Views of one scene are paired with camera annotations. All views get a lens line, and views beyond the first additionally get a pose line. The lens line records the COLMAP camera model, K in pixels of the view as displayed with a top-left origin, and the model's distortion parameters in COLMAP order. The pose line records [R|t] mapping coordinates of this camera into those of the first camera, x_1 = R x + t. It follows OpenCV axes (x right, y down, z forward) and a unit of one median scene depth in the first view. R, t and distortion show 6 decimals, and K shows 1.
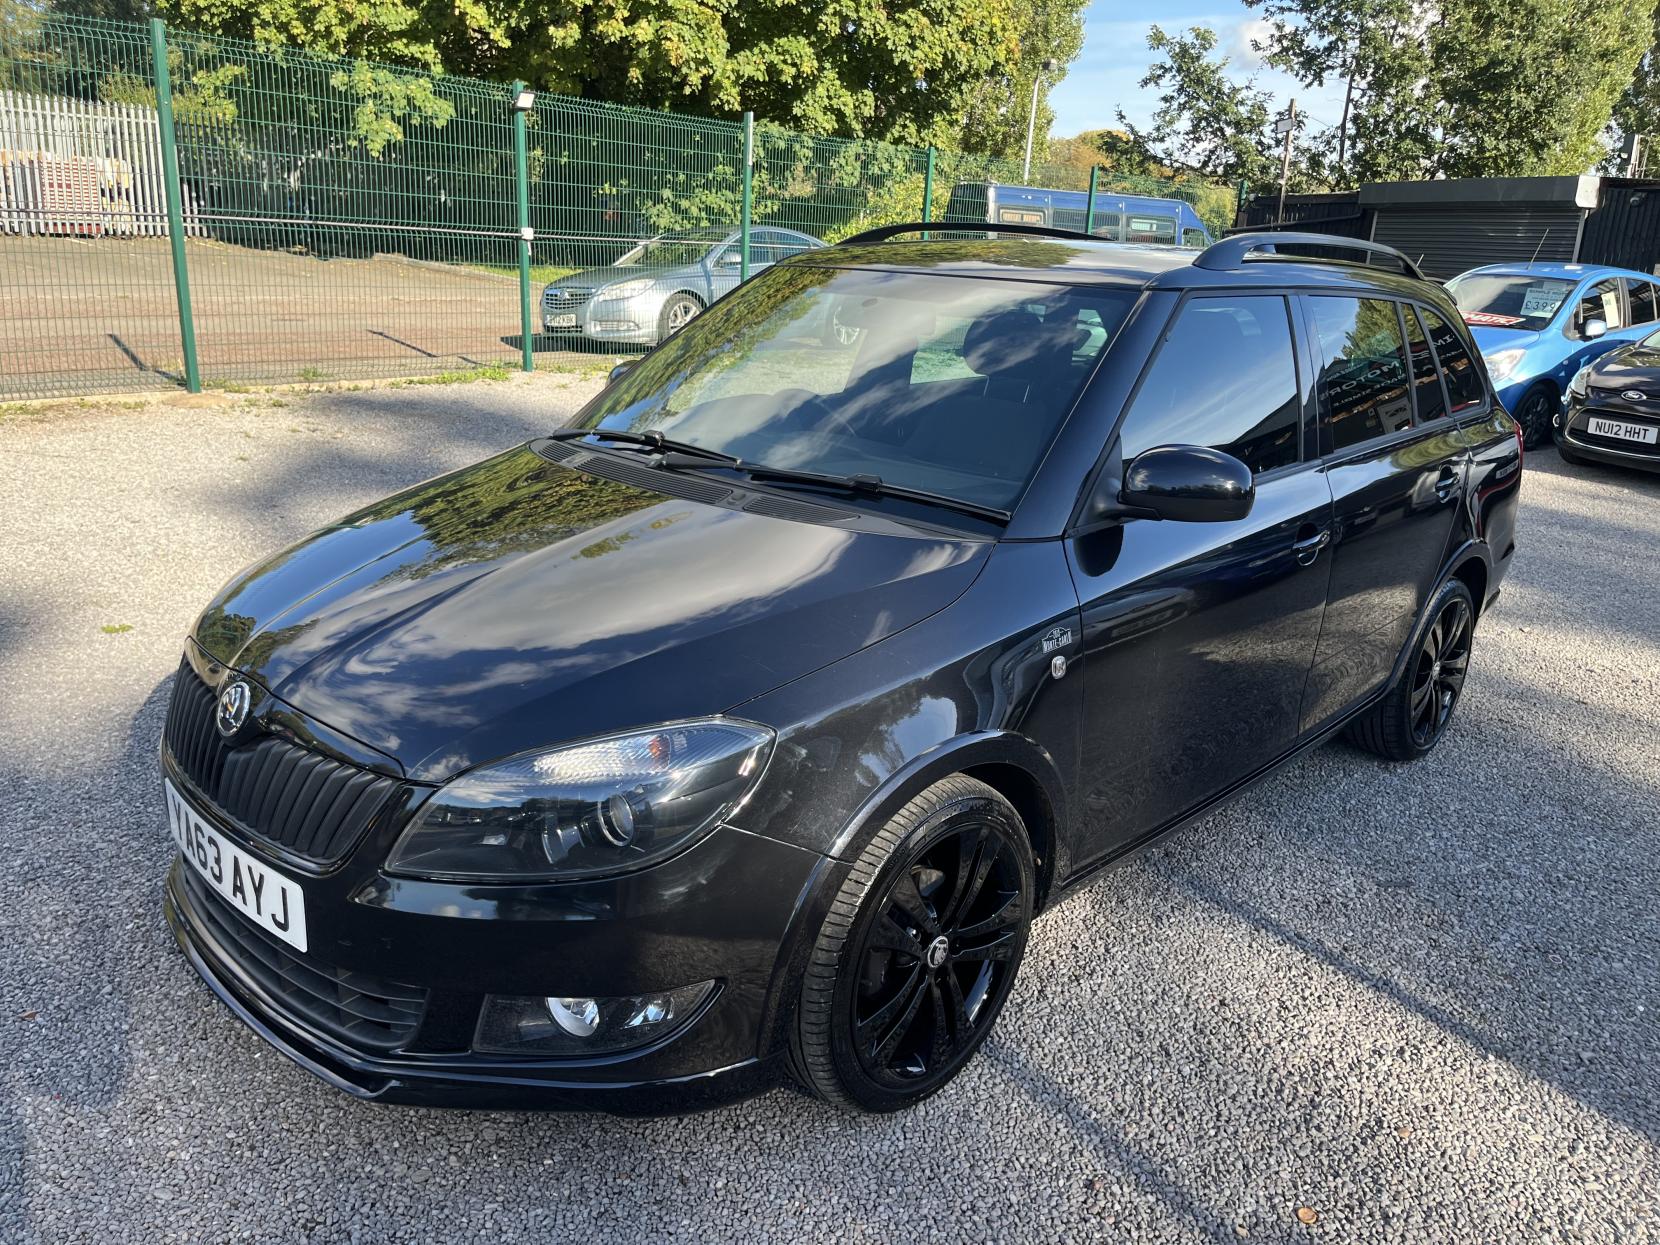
lens RADIAL K [[1294.3, 0, 834.1], [0, 1294.3, 640.5], [0, 0, 1]] dist [0.086420, -0.139362]
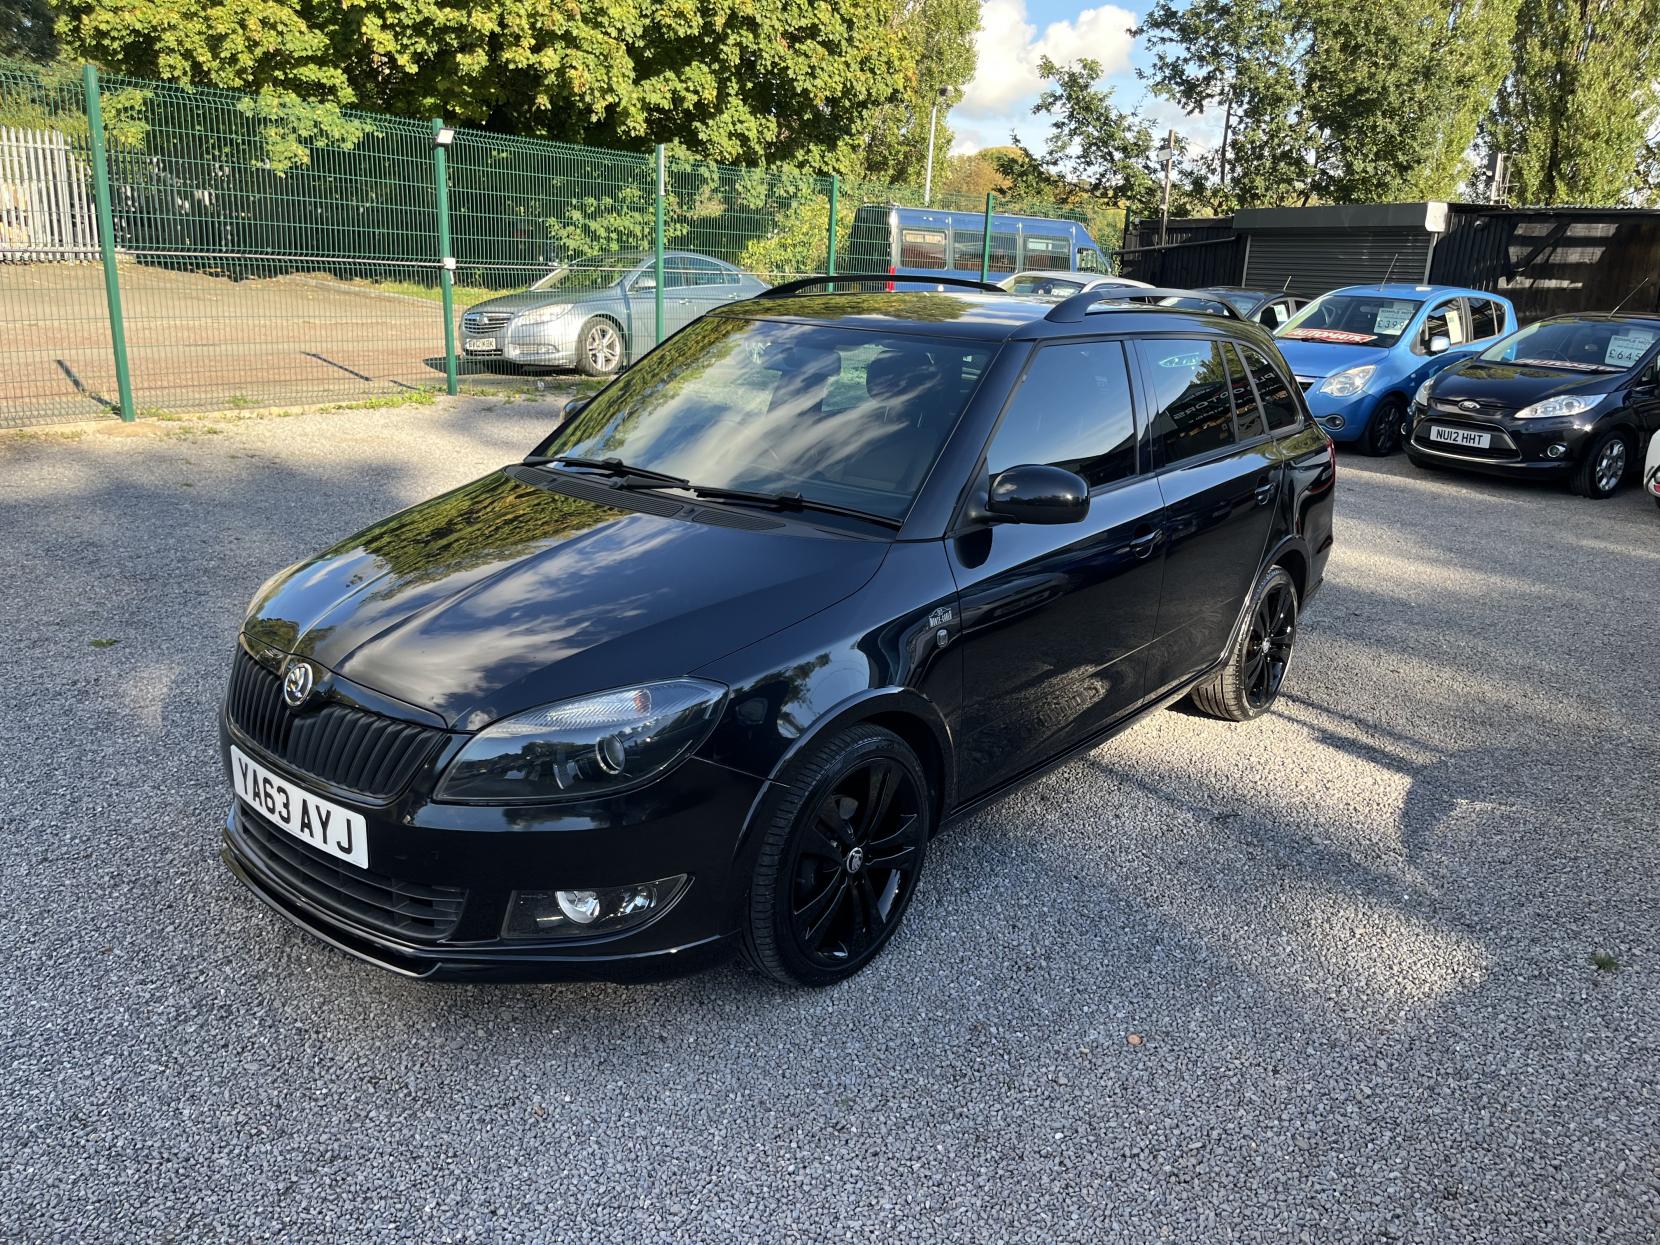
lens RADIAL K [[1294.7, 0, 849.7], [0, 1294.7, 628.3], [0, 0, 1]] dist [0.077141, -0.121734]
pose [[0.996802, -0.026340, 0.075442, -0.008780], [0.027737, 0.999461, -0.017534, 0.017164], [-0.074940, 0.019571, 0.996996, -0.154440]]
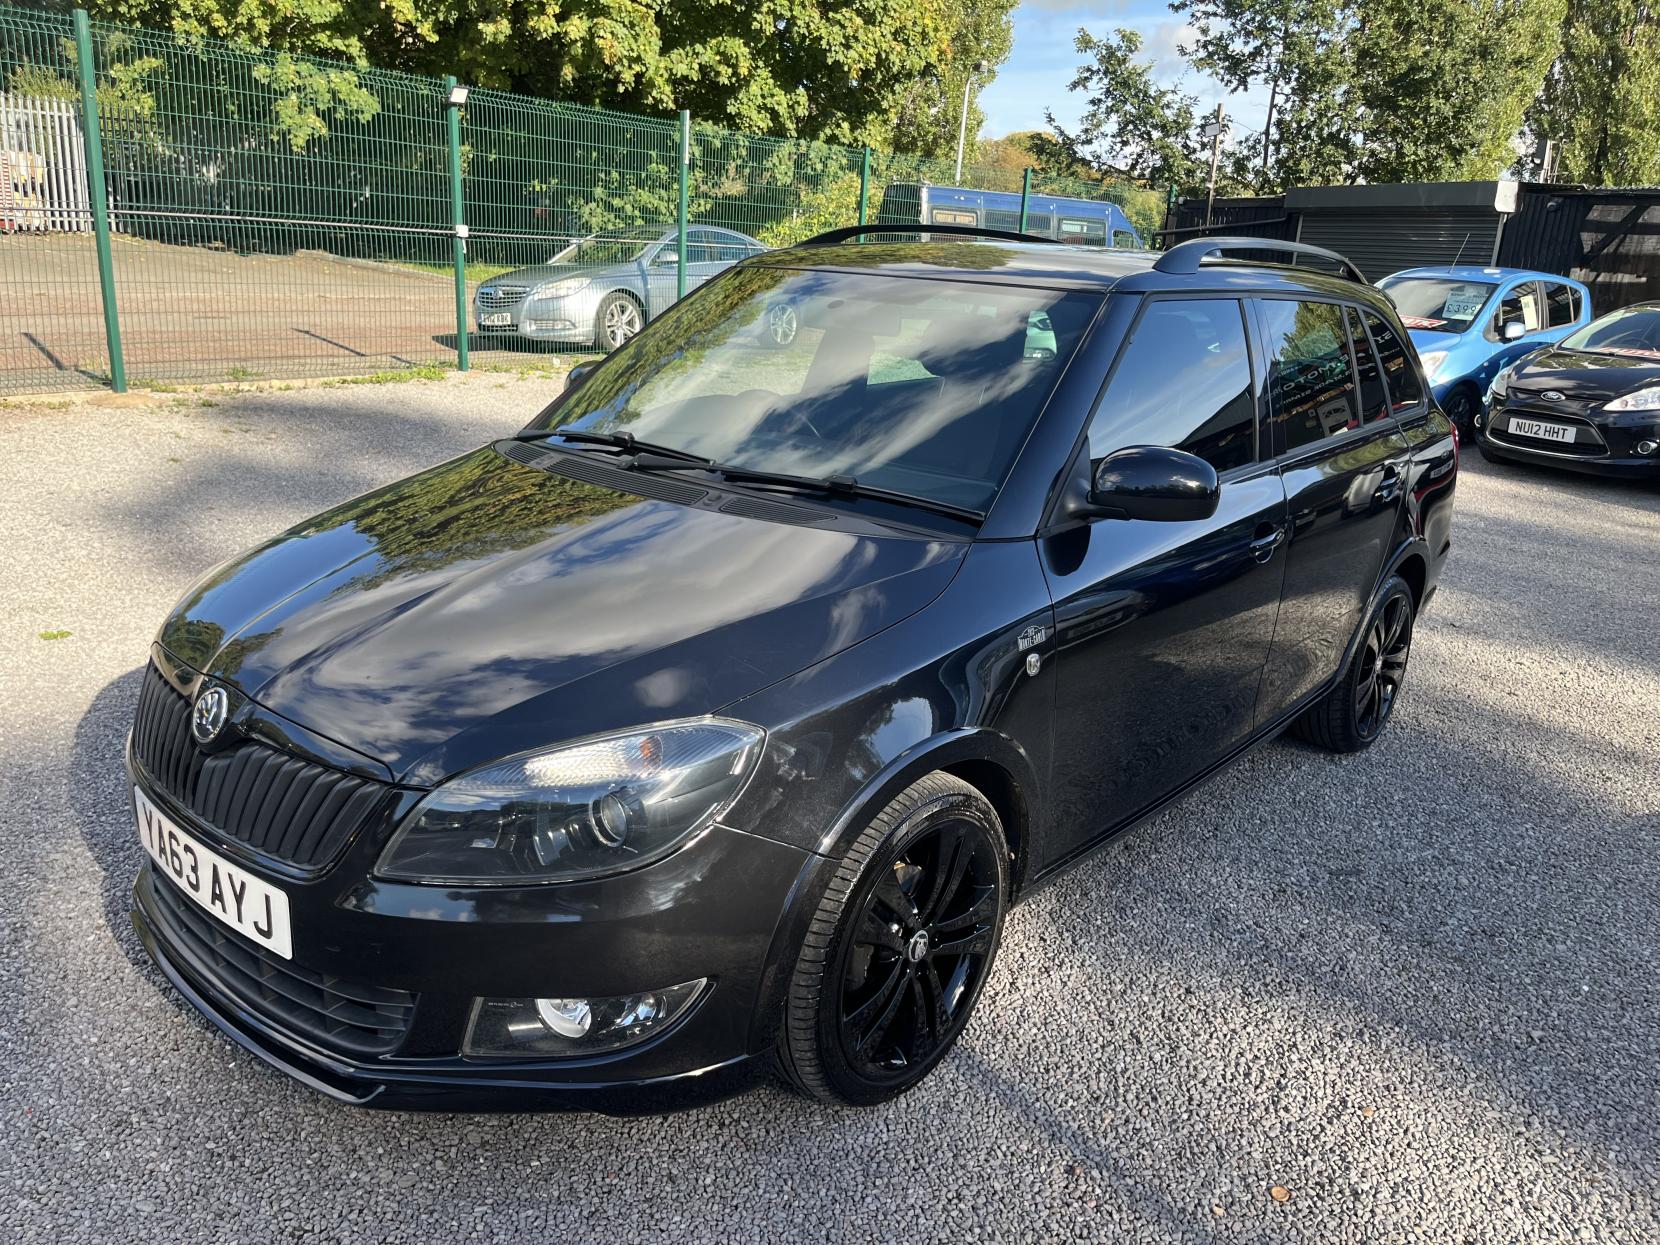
lens RADIAL K [[1294.2, 0, 833.5], [0, 1294.2, 648.4], [0, 0, 1]] dist [0.080576, -0.131101]
pose [[0.998700, -0.009020, 0.050172, -0.018879], [0.008715, 0.999942, 0.006305, -0.000077], [-0.050226, -0.005860, 0.998721, -0.004312]]
